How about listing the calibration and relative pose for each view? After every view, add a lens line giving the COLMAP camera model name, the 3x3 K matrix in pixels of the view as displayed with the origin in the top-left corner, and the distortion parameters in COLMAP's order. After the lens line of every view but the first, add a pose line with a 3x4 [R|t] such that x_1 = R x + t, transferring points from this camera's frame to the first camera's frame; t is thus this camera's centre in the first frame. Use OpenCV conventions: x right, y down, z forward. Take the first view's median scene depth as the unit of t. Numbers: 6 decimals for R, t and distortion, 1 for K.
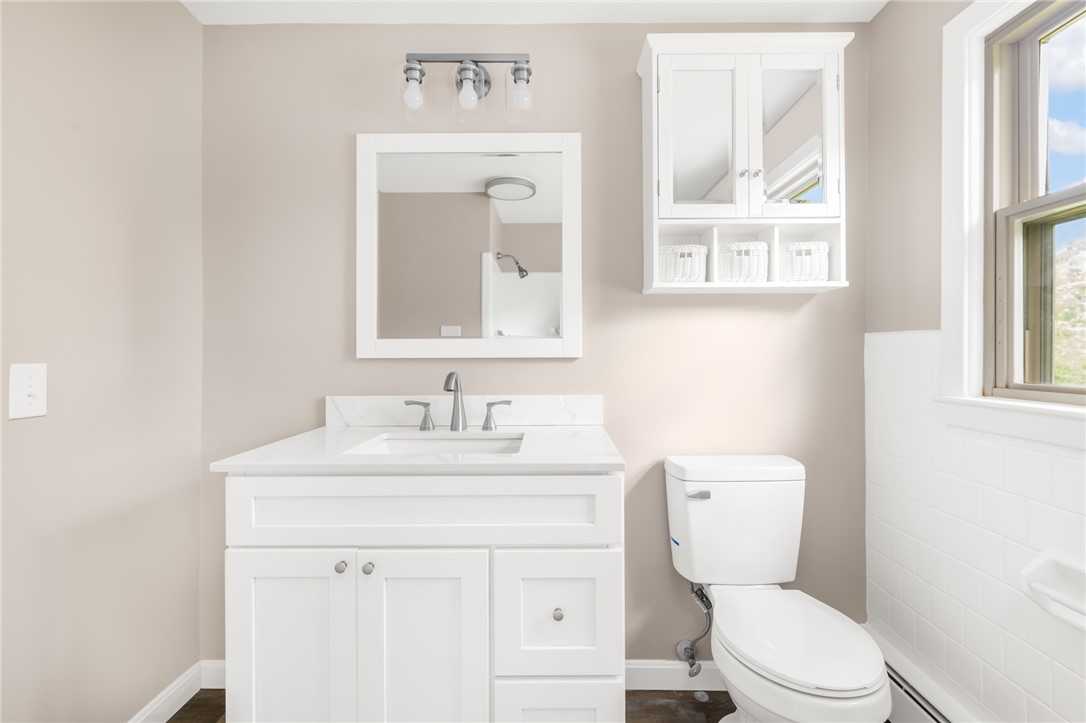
lens RADIAL K [[497.8, 0, 560.6], [0, 497.8, 346.1], [0, 0, 1]] dist [0.002292, 0.000589]
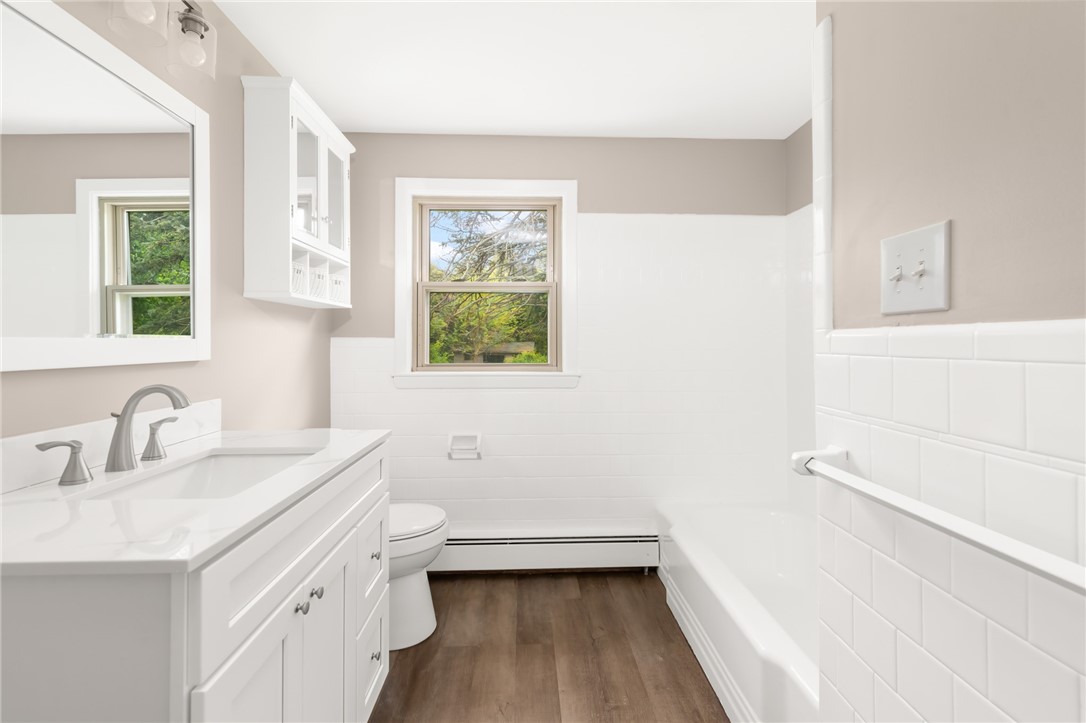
lens RADIAL K [[497.8, 0, 560.6], [0, 497.8, 346.1], [0, 0, 1]] dist [0.002292, 0.000589]
pose [[-0.094099, -0.002406, 0.995560, -0.974690], [-0.007372, 0.999971, 0.001720, -0.008906], [-0.995536, -0.007178, -0.094114, 0.469742]]
